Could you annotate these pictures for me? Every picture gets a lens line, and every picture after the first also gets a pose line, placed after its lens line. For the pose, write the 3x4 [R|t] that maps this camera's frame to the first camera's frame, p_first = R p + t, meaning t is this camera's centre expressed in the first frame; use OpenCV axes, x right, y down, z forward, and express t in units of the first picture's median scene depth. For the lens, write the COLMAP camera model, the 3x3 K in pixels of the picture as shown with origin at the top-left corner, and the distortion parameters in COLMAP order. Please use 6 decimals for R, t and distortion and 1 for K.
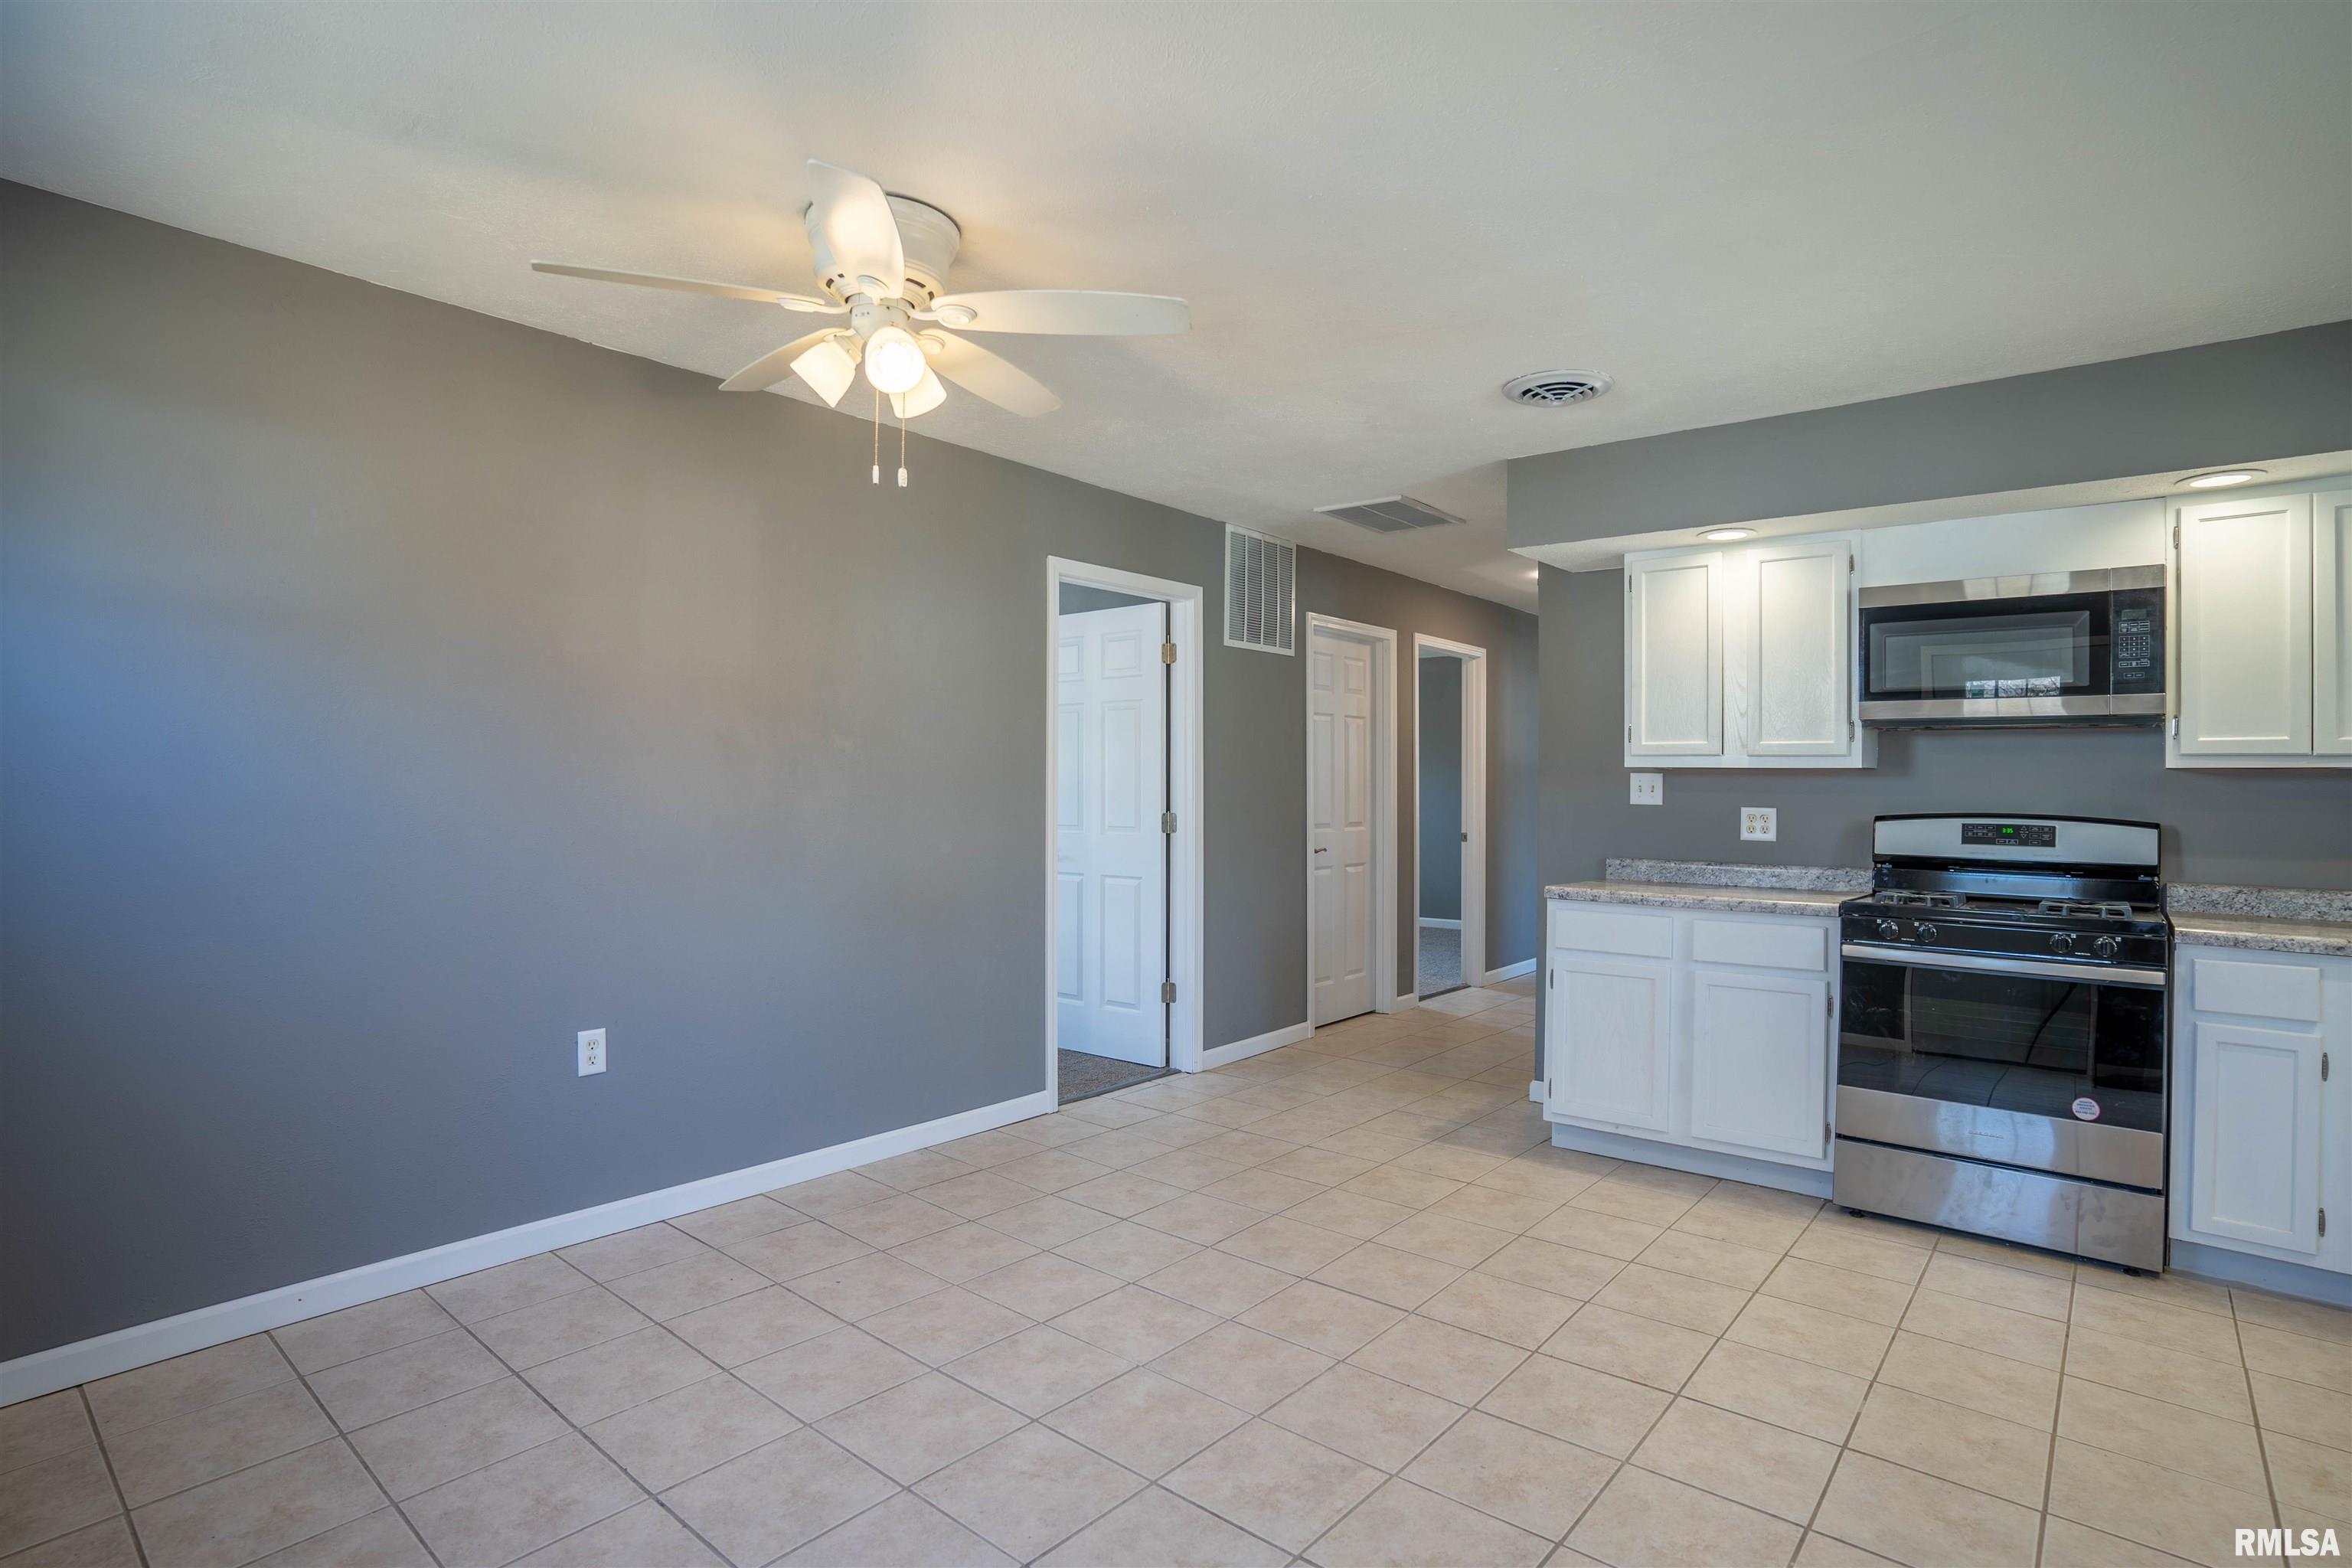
lens RADIAL K [[1178.9, 0, 1172.9], [0, 1178.9, 747.5], [0, 0, 1]] dist [-0.079221, 0.029628]
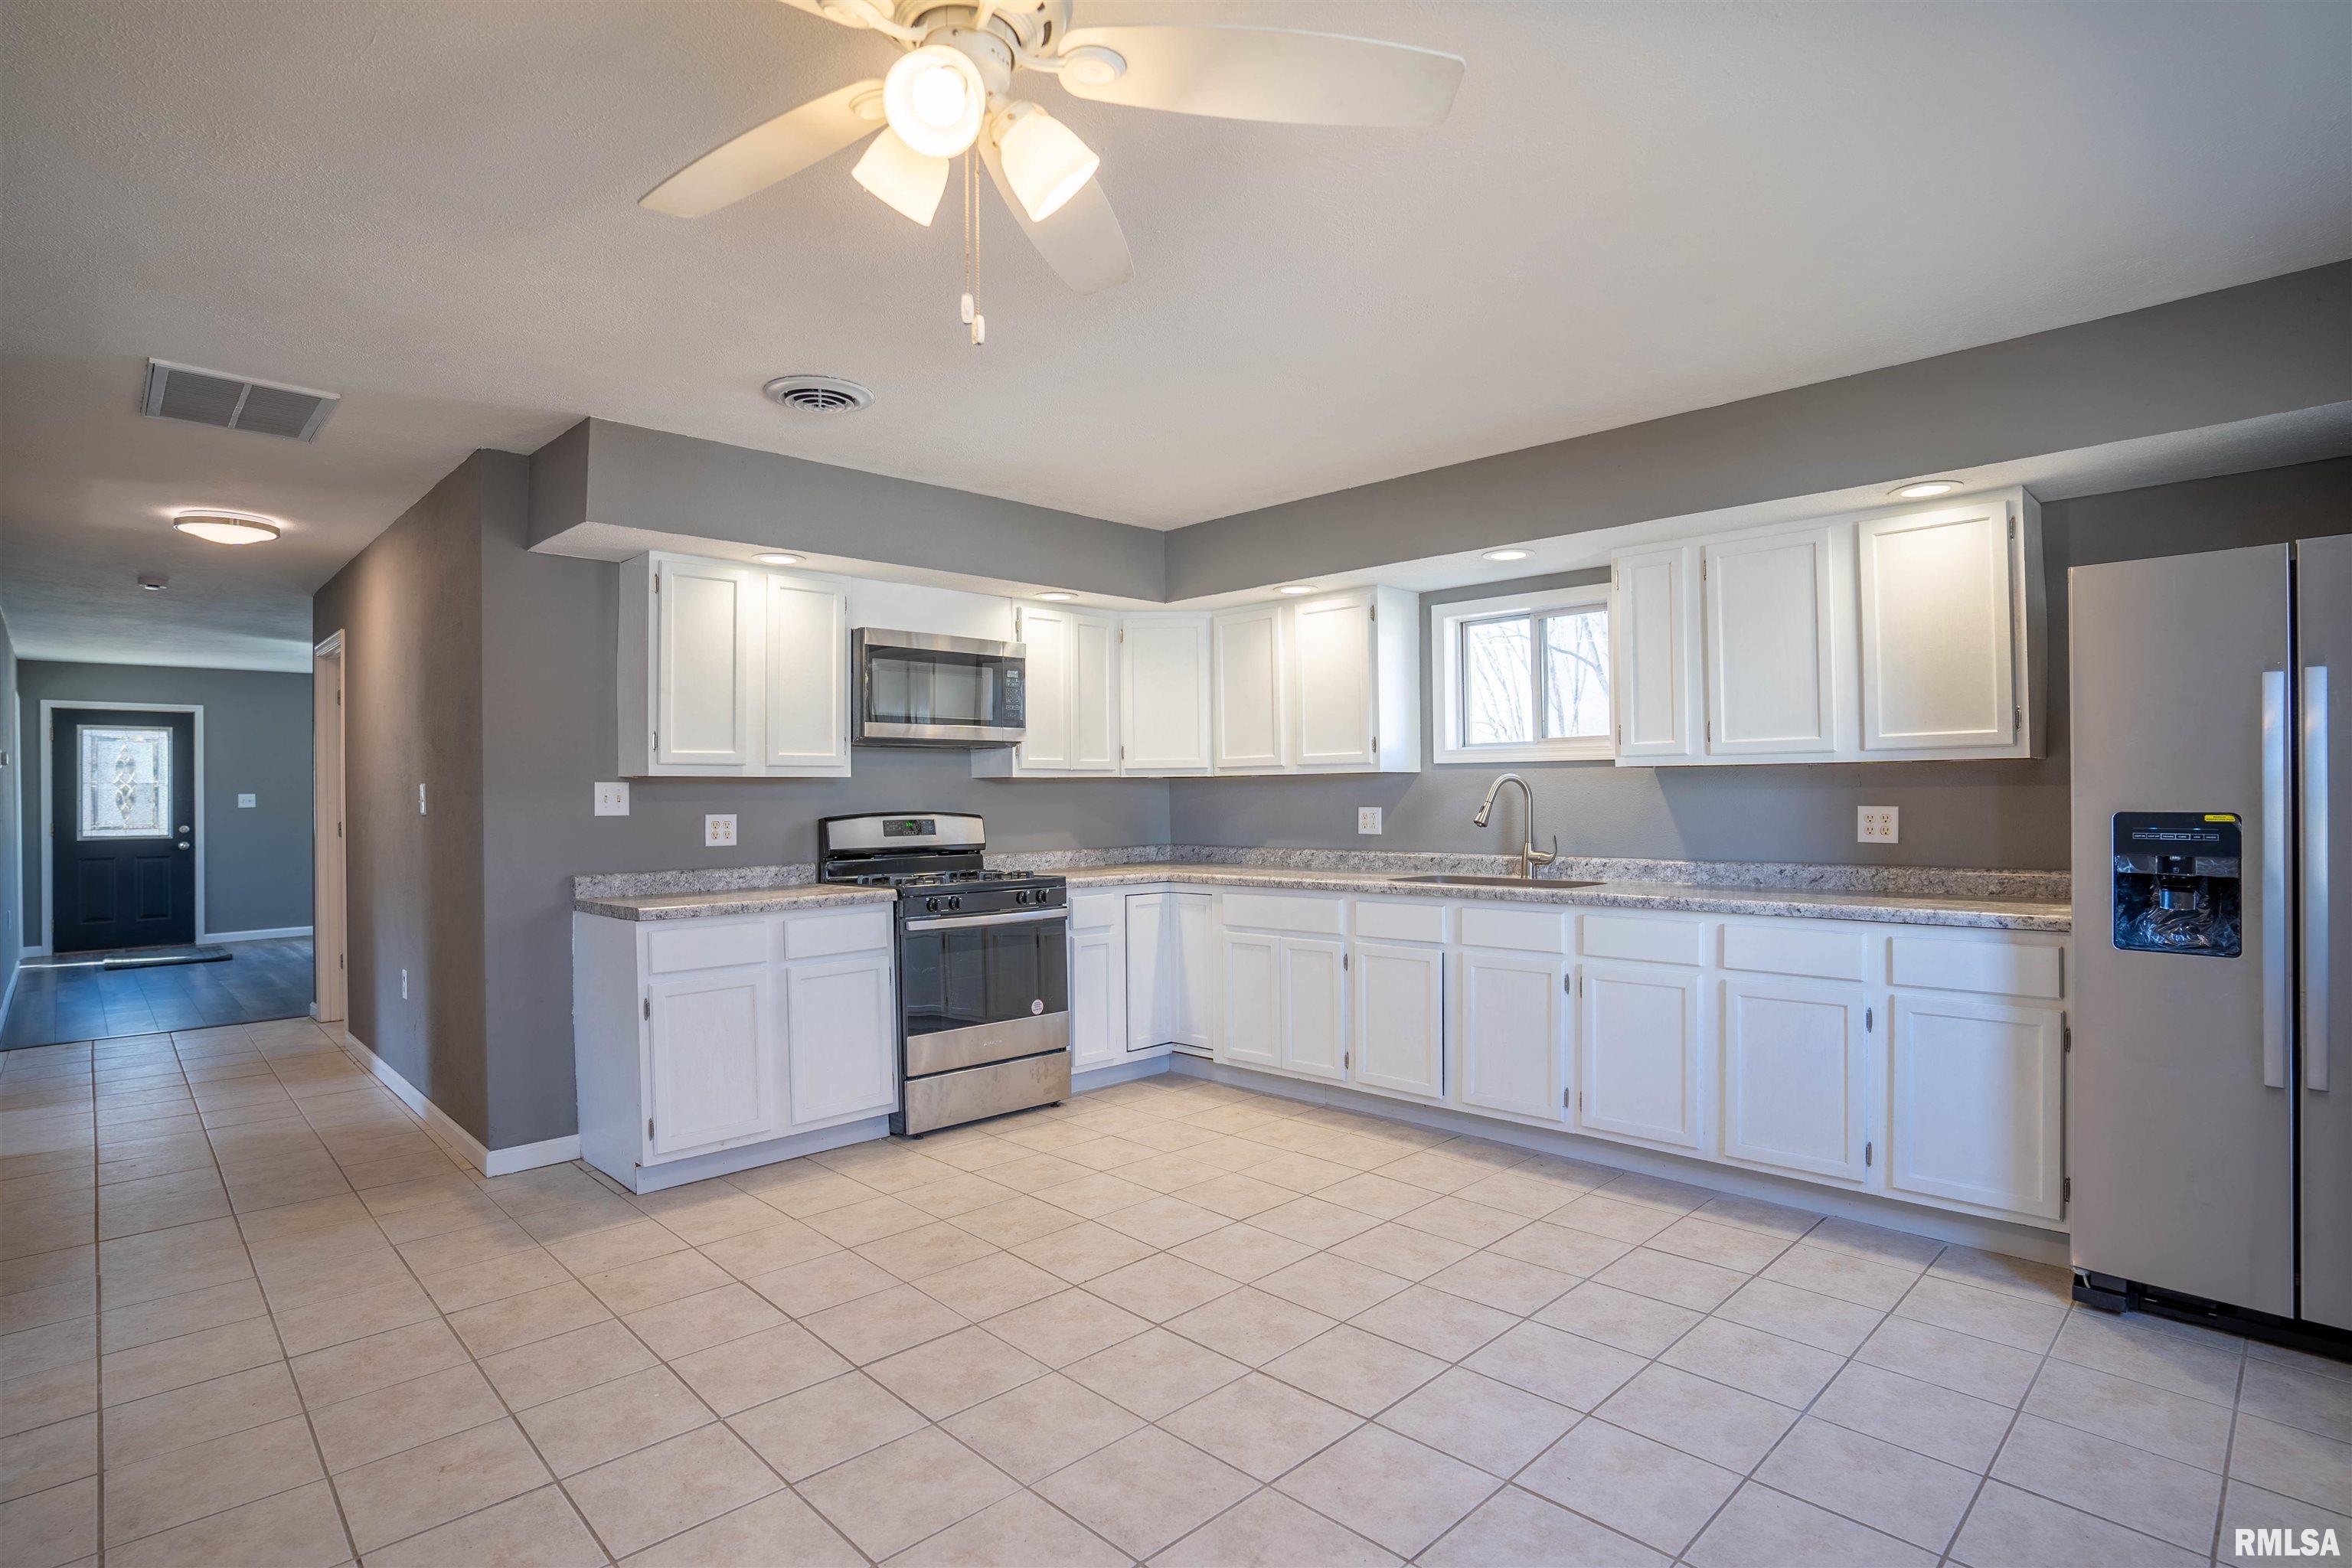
lens RADIAL K [[1167.2, 0, 1176.0], [0, 1167.2, 784.0], [0, 0, 1]] dist [-0.069892, 0.027895]
pose [[0.099564, -0.007131, 0.995006, -0.559884], [-0.017947, 0.999799, 0.008961, 0.008270], [-0.994869, -0.018749, 0.099416, 0.543707]]
